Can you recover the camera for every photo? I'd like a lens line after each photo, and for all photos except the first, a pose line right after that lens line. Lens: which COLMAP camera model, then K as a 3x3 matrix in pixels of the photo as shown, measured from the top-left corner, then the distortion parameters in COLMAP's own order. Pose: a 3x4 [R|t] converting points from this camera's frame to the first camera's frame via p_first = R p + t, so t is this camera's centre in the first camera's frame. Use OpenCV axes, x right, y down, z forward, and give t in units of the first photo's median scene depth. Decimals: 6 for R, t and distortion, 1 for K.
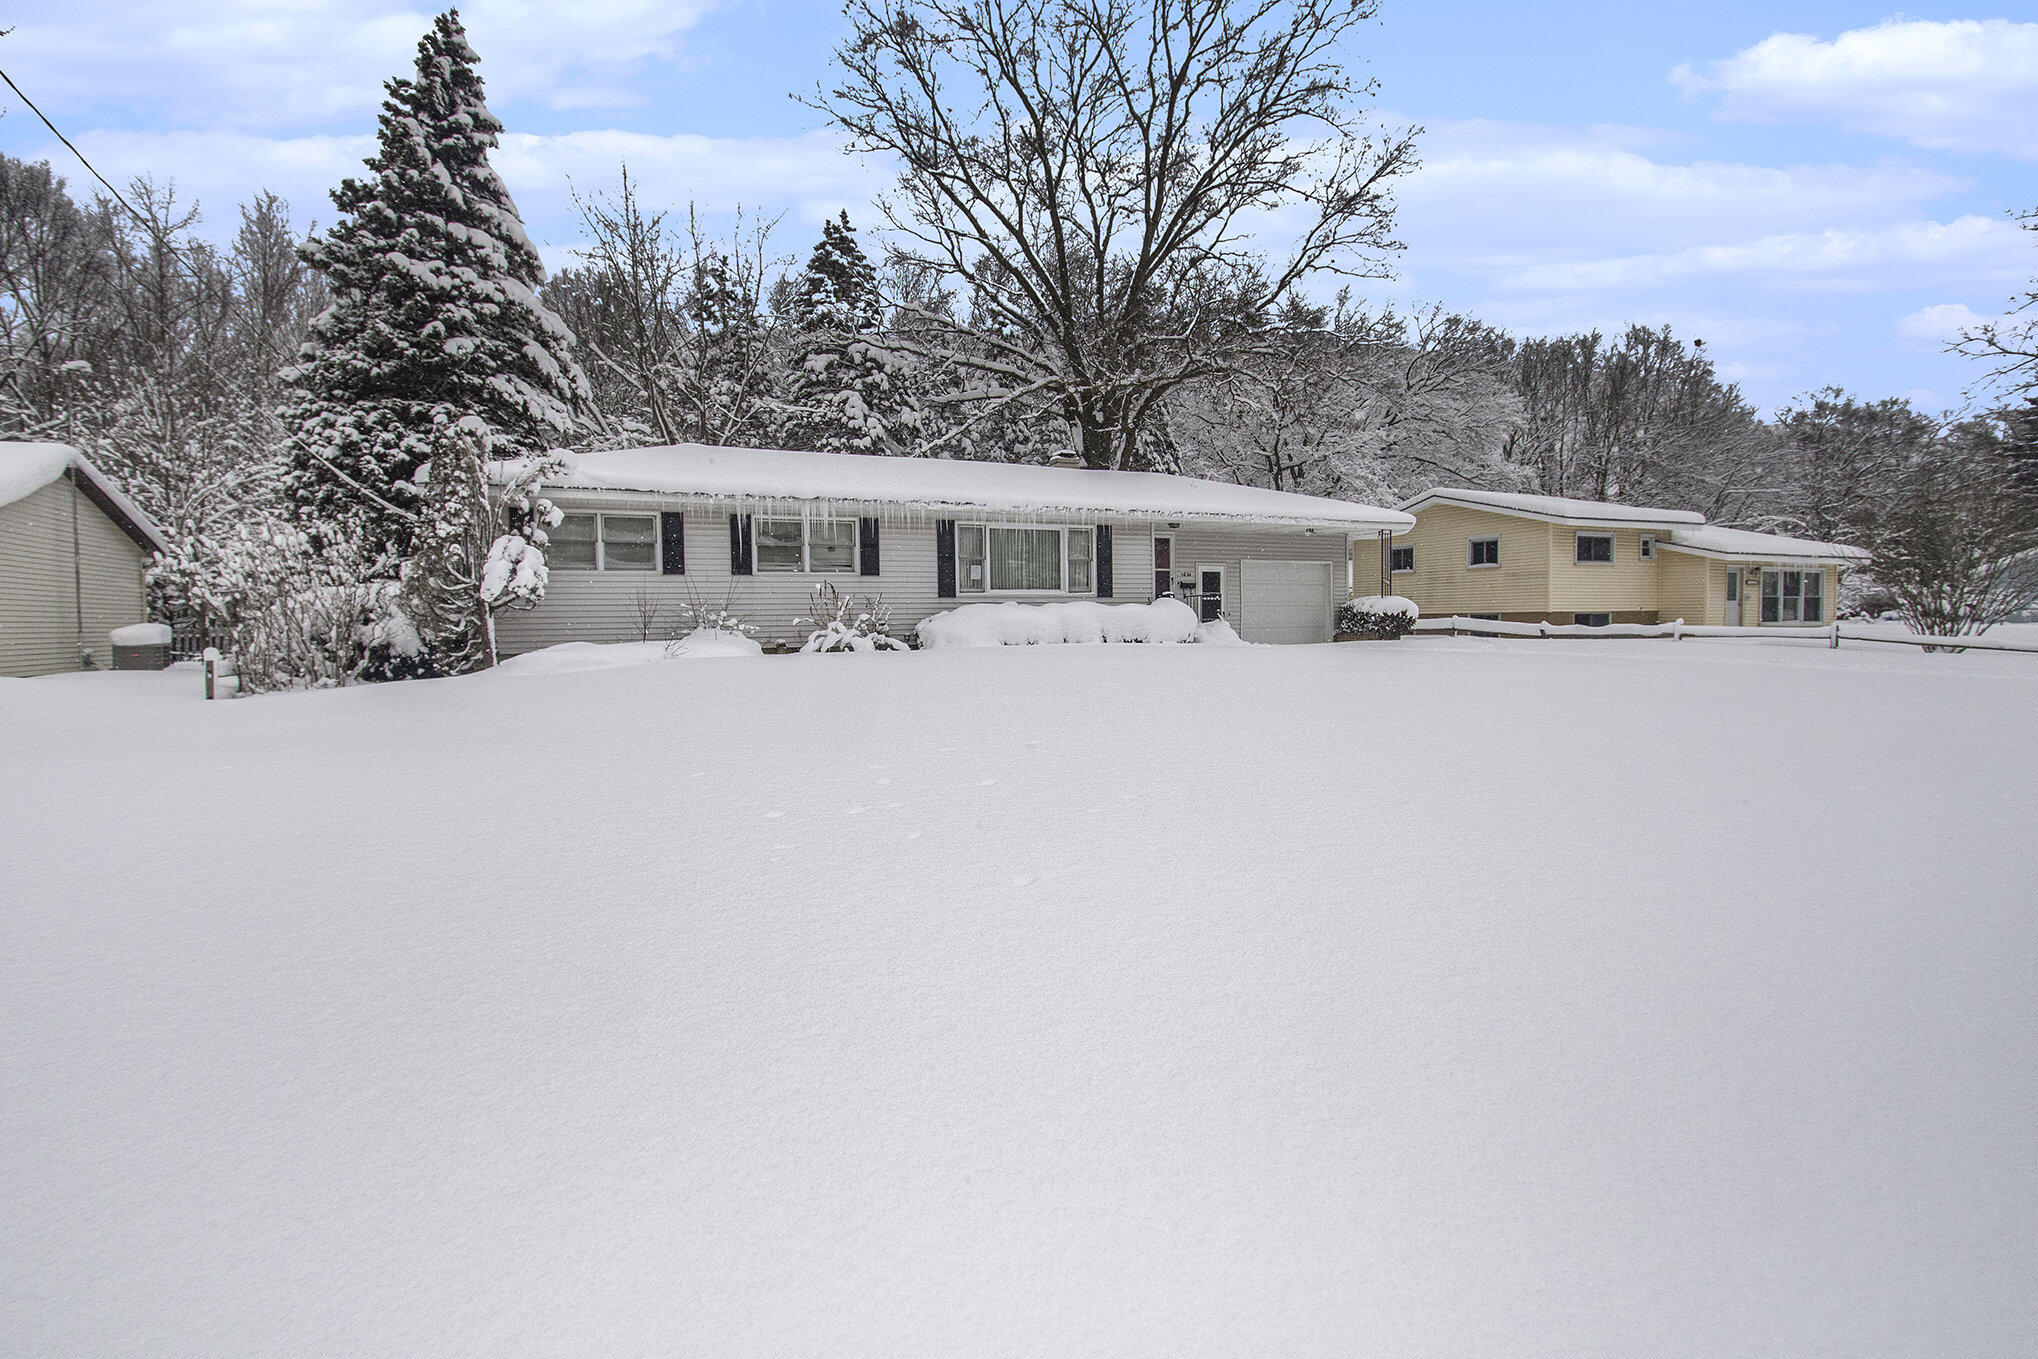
lens RADIAL K [[942.2, 0, 1008.6], [0, 942.2, 669.2], [0, 0, 1]] dist [-0.017106, 0.004786]
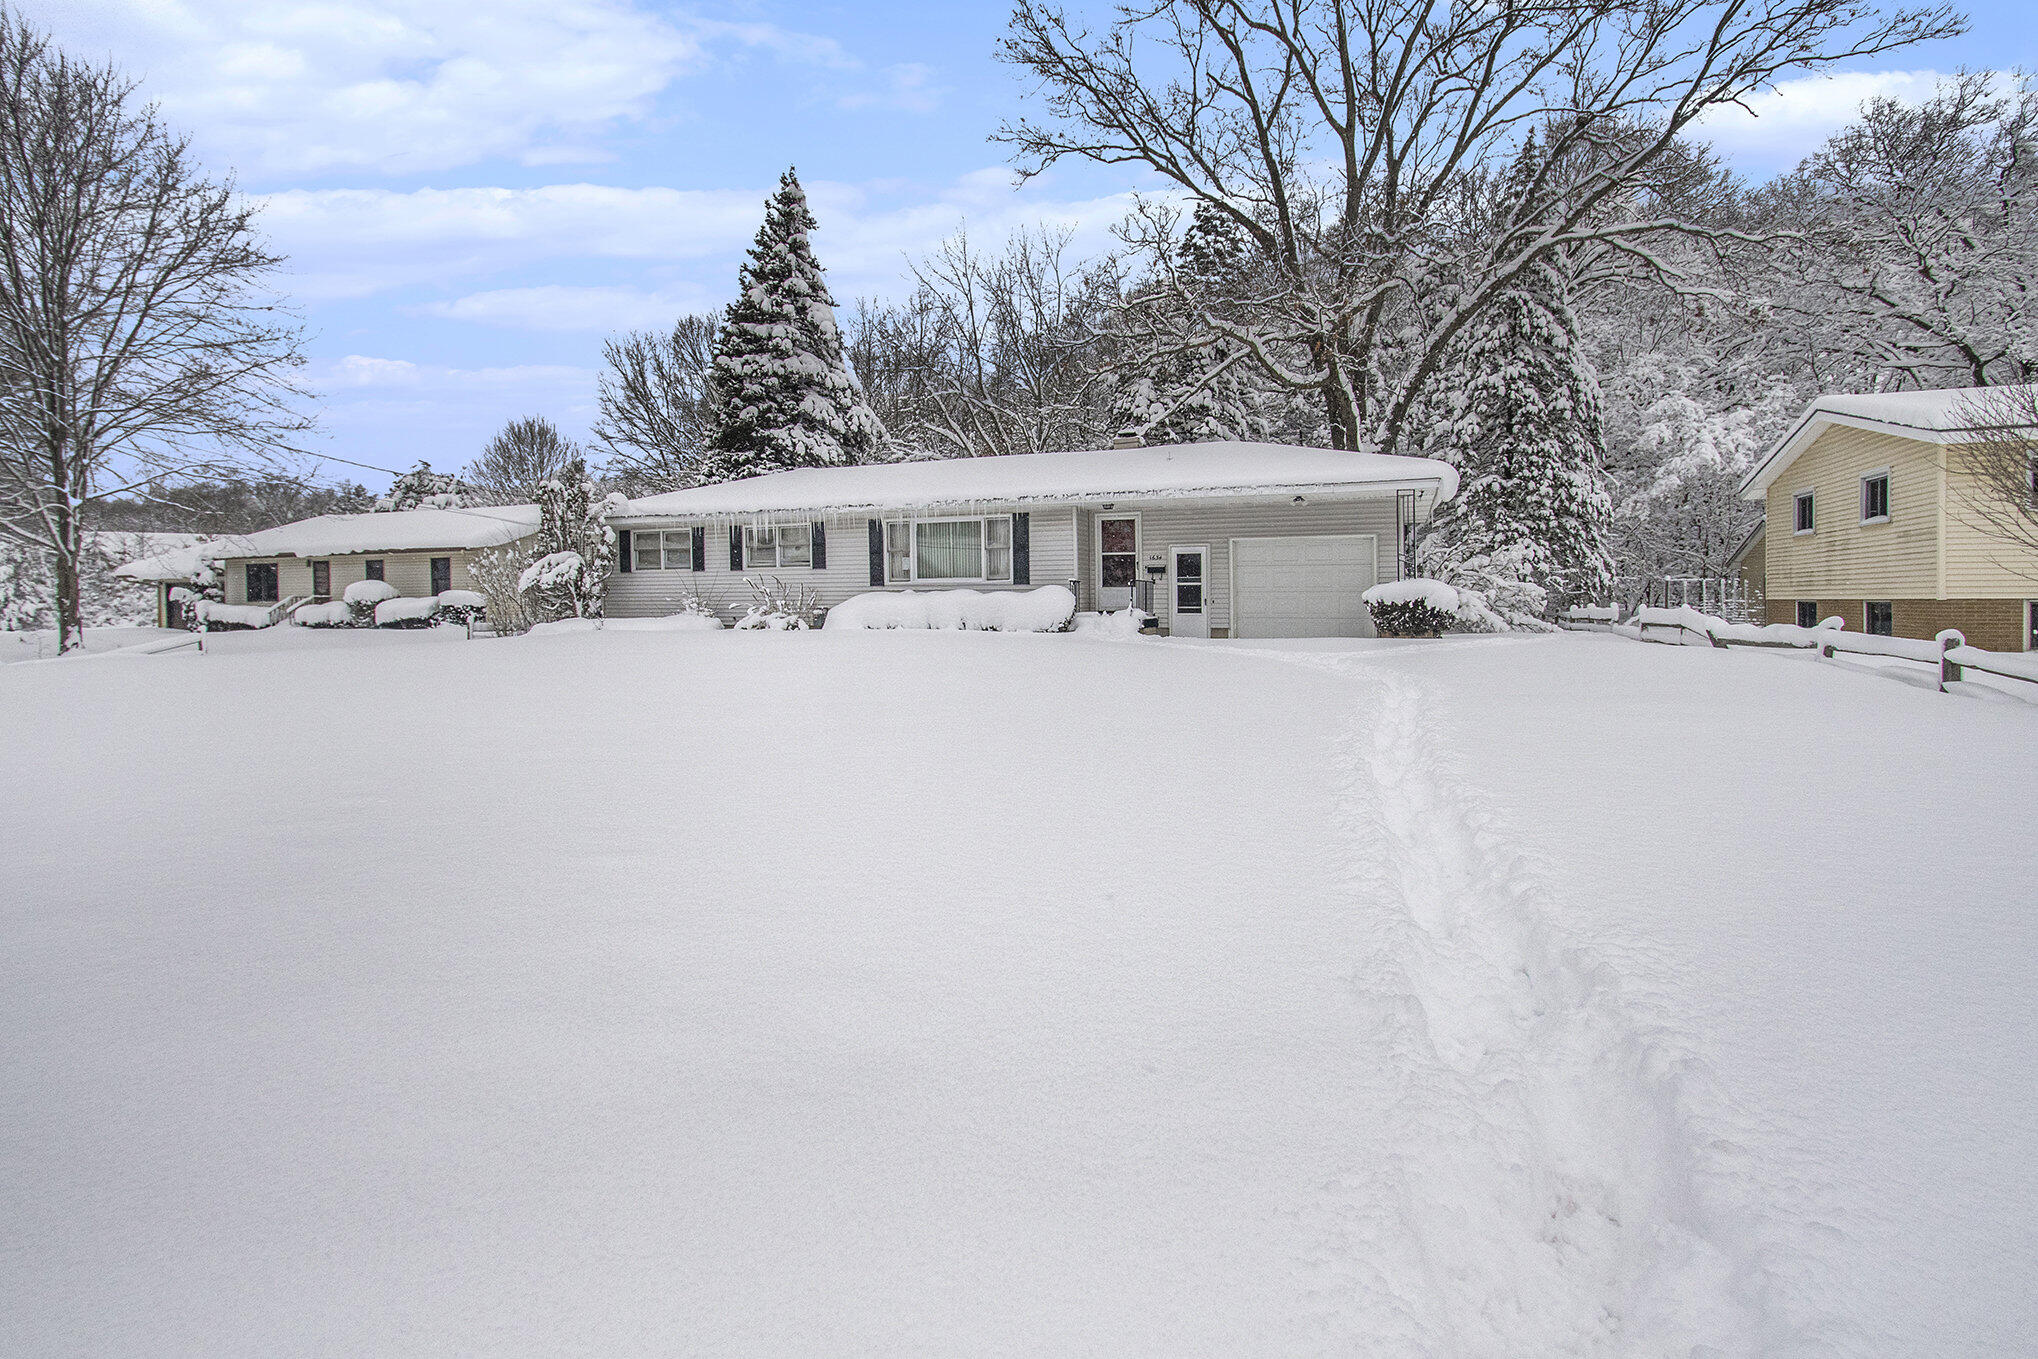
lens RADIAL K [[942.2, 0, 1011.3], [0, 942.2, 673.4], [0, 0, 1]] dist [-0.017106, 0.004786]
pose [[0.693518, 0.065481, -0.717458, 0.778686], [-0.041784, 0.997840, 0.050681, -0.029909], [0.719227, -0.005170, 0.694756, 0.273394]]
